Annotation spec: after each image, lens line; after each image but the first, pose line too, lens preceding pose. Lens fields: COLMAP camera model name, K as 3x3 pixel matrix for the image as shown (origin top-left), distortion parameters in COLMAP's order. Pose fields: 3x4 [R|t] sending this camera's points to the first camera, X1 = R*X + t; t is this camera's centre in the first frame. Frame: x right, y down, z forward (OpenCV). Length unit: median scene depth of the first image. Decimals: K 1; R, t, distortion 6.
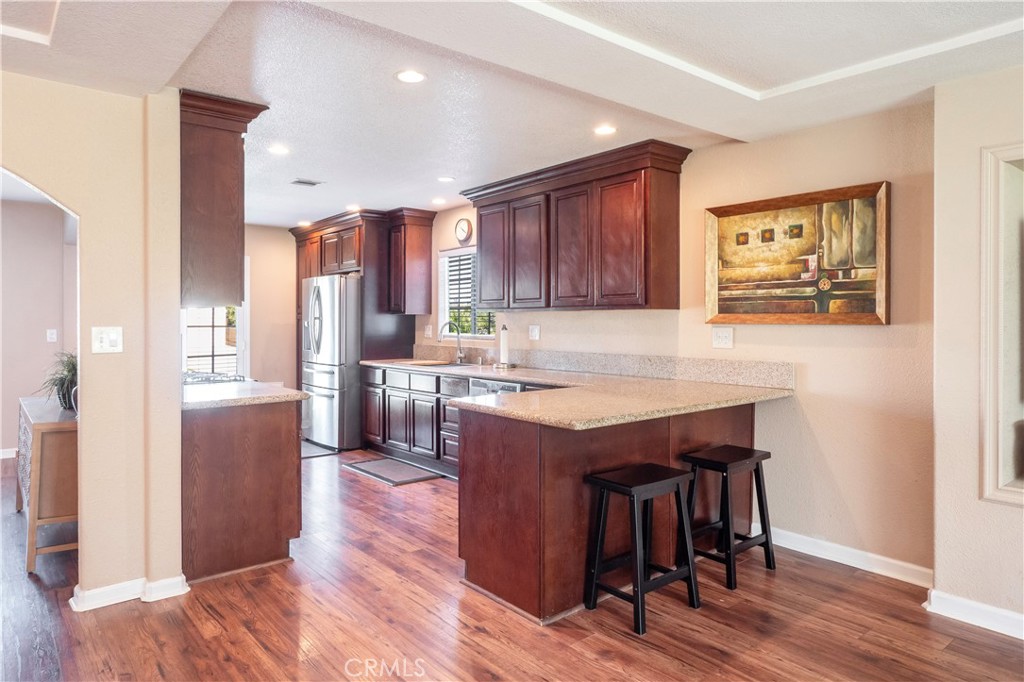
lens RADIAL K [[635.1, 0, 491.0], [0, 635.1, 324.7], [0, 0, 1]] dist [0.000092, -0.003804]
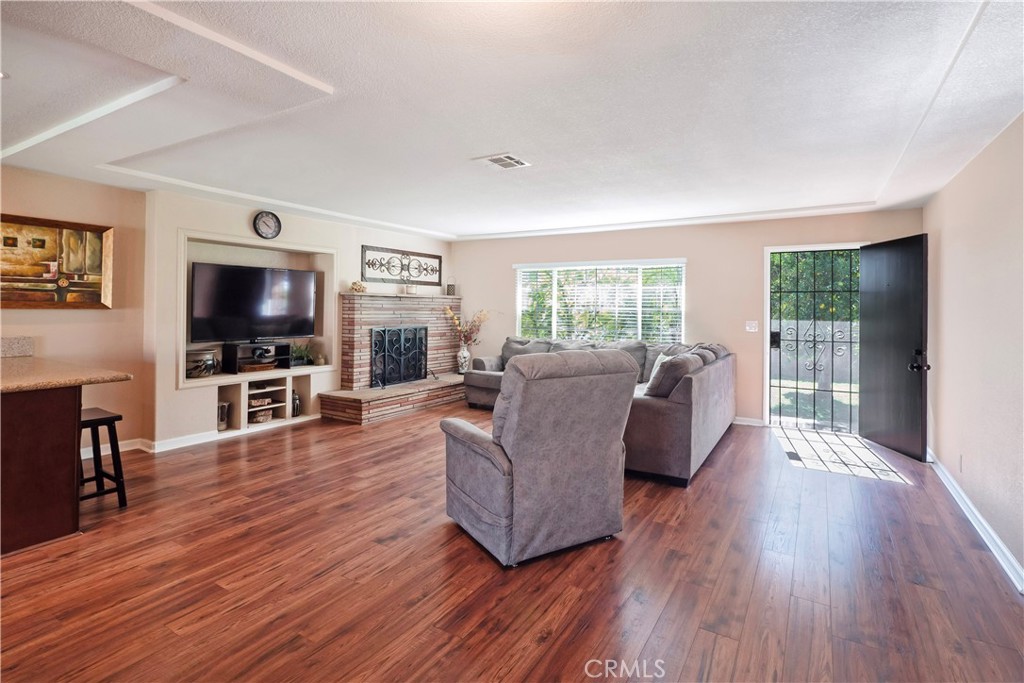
lens RADIAL K [[501.5, 0, 510.7], [0, 501.5, 306.3], [0, 0, 1]] dist [-0.002389, -0.000077]
pose [[-0.327132, -0.002477, 0.944975, -0.967824], [-0.008313, 0.999965, -0.000256, -0.015563], [-0.944942, -0.007940, -0.327141, 0.384727]]
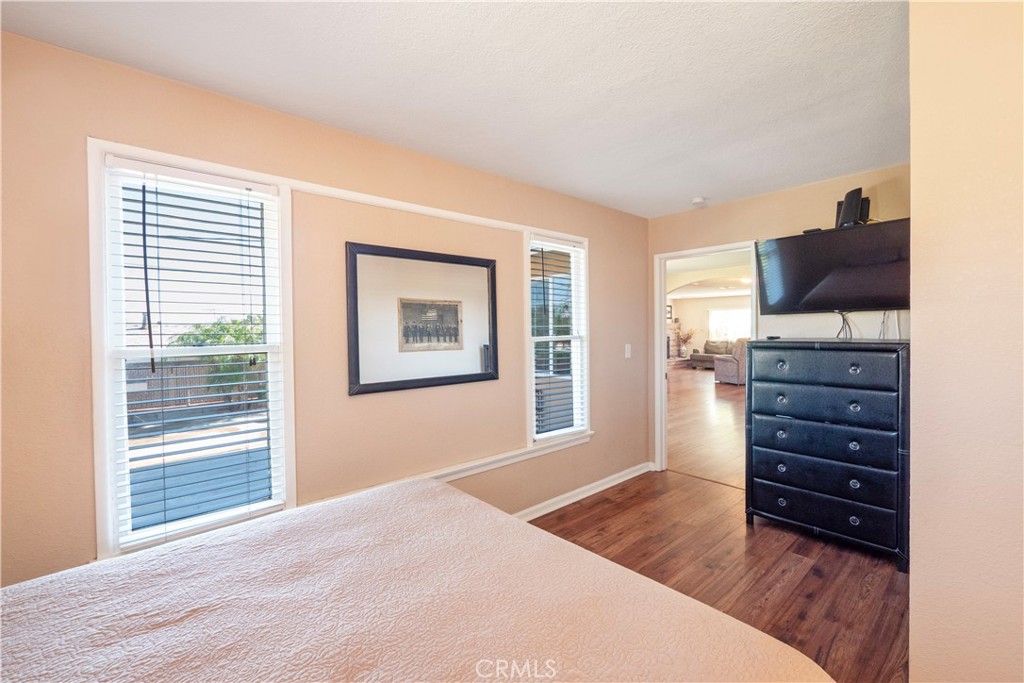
lens RADIAL K [[430.3, 0, 515.7], [0, 430.3, 338.6], [0, 0, 1]] dist [-0.003871, 0.001110]
pose [[-0.049071, -0.023835, 0.998511, -3.077030], [0.013708, 0.999605, 0.024535, -0.032521], [-0.998701, 0.014891, -0.048725, 1.769580]]
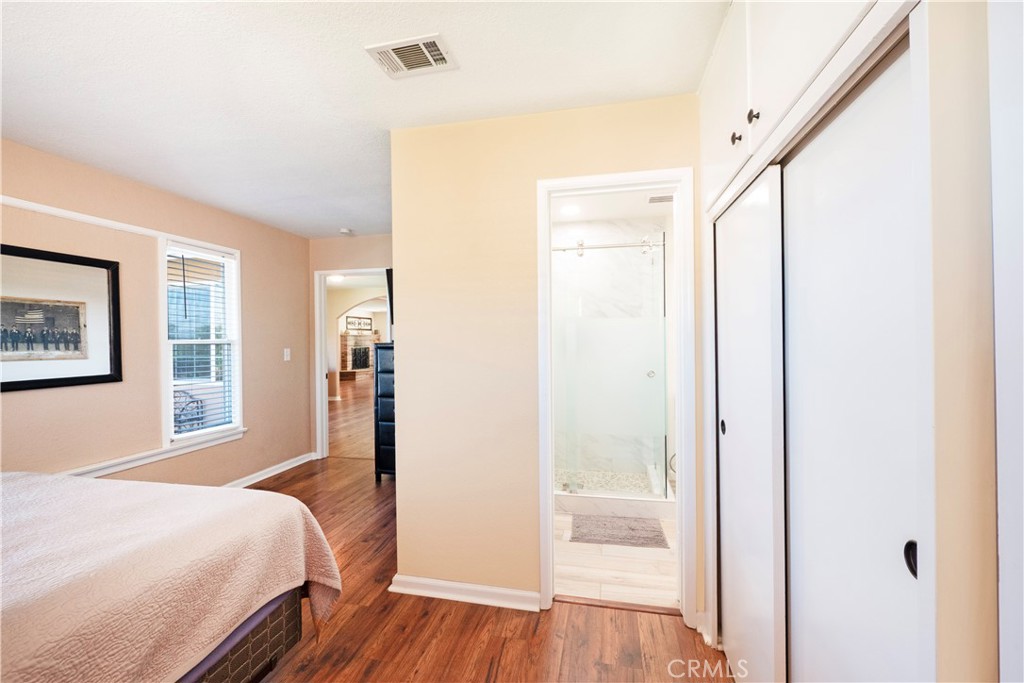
lens RADIAL K [[430.3, 0, 512.2], [0, 430.3, 343.6], [0, 0, 1]] dist [-0.003871, 0.001110]
pose [[-0.625960, -0.004071, 0.779844, -3.364078], [0.010113, 0.999860, 0.013337, -0.010632], [-0.779789, 0.016235, -0.625831, 1.694835]]
